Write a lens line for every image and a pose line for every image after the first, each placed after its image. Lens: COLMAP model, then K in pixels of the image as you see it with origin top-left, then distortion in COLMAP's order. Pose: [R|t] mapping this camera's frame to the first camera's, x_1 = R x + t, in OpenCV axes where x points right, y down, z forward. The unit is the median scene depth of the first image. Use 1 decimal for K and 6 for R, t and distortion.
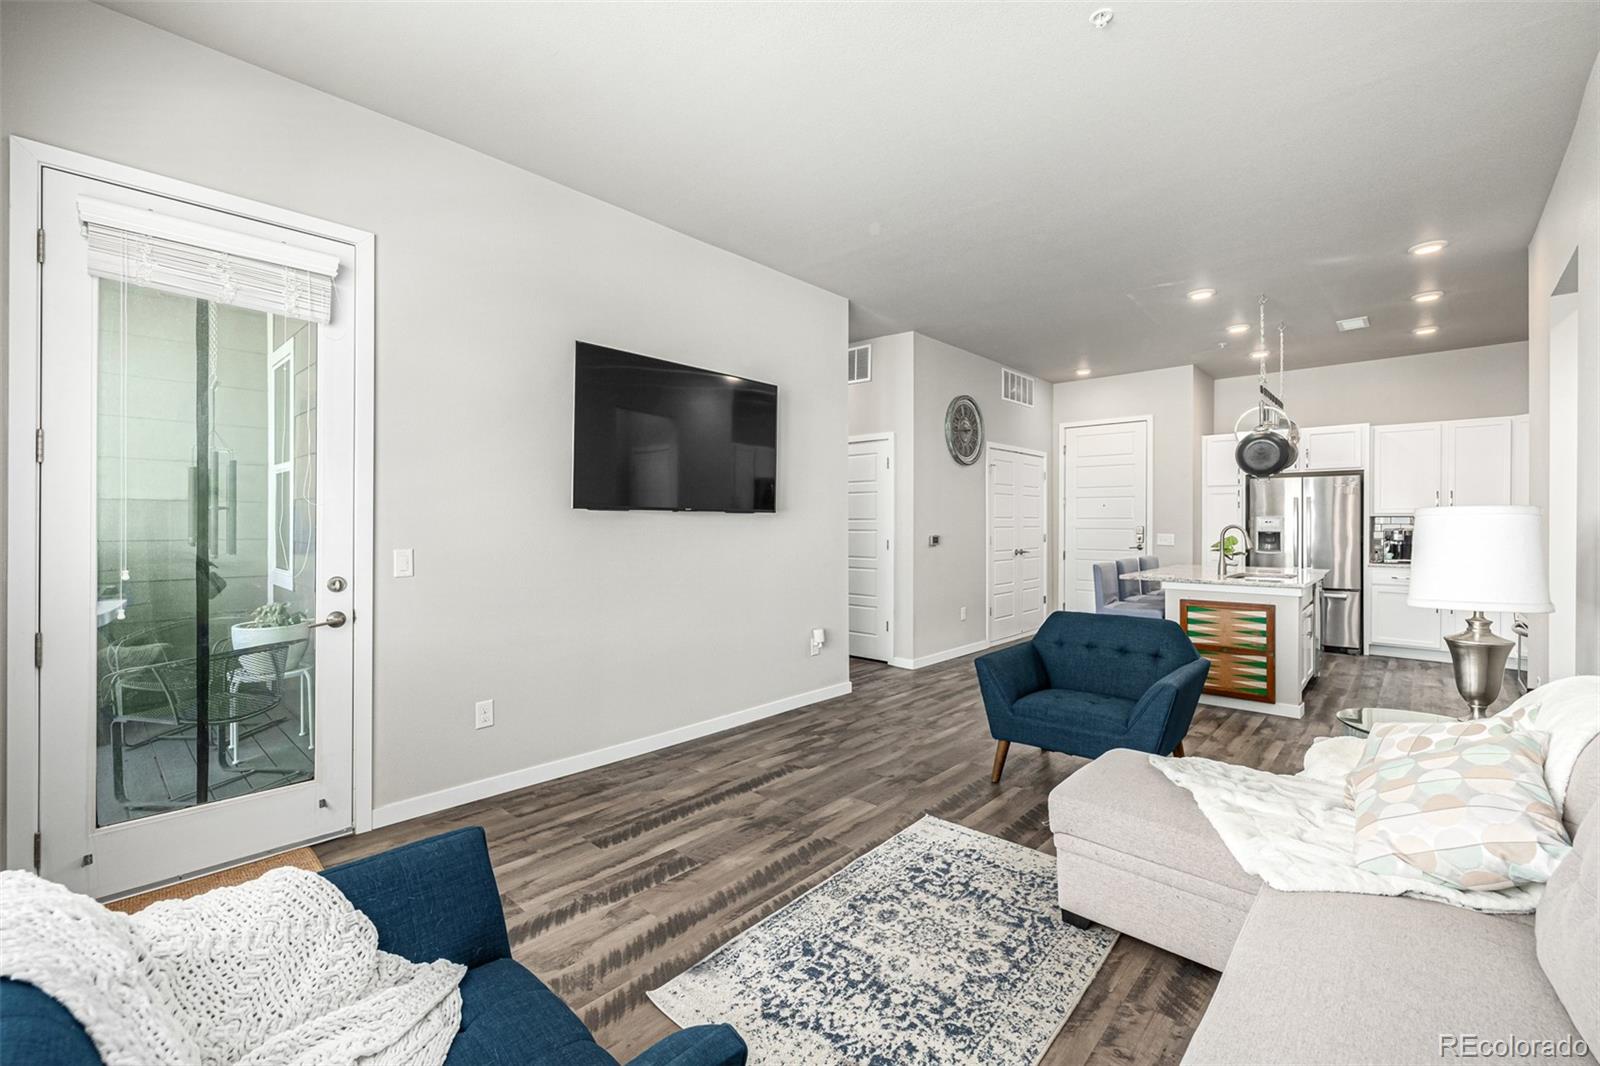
lens RADIAL K [[680.2, 0, 790.6], [0, 680.2, 511.4], [0, 0, 1]] dist [0.000711, 0.000127]
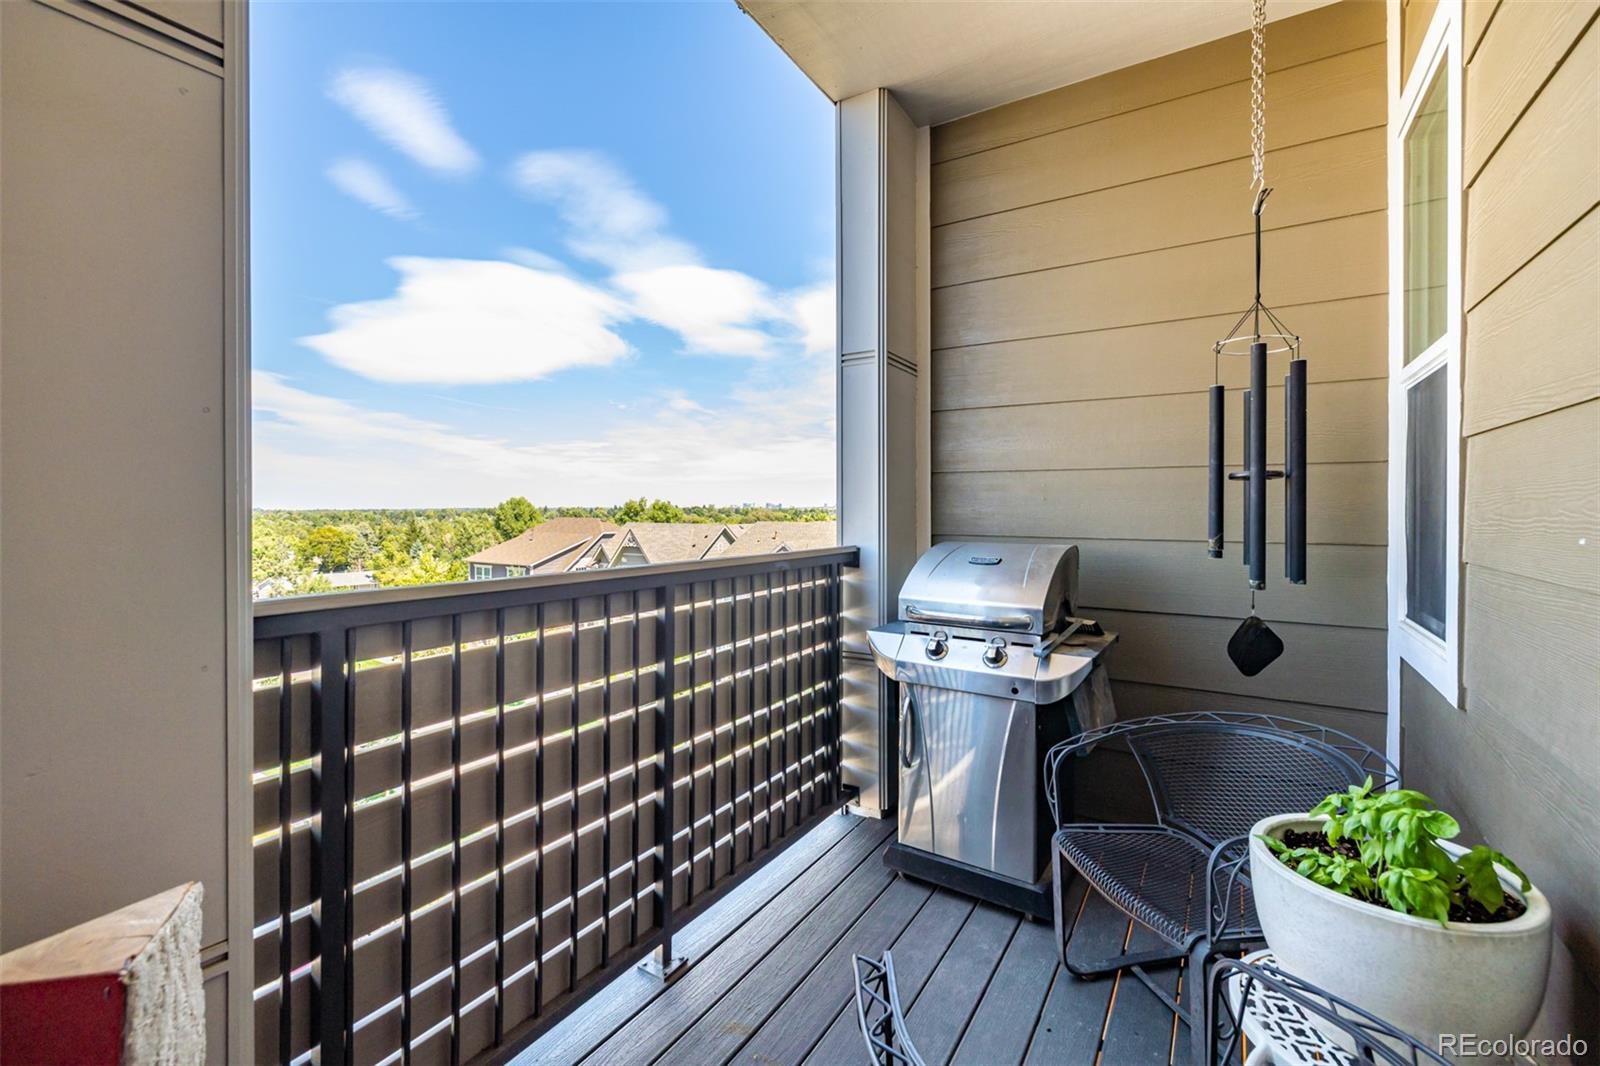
lens RADIAL K [[680.2, 0, 790.6], [0, 680.2, 511.4], [0, 0, 1]] dist [0.000711, 0.000127]
pose [[0.174321, 0.002533, -0.984686, -0.447408], [0.010993, 0.999929, 0.004518, 0.012288], [0.984628, -0.011612, 0.174280, 0.602242]]
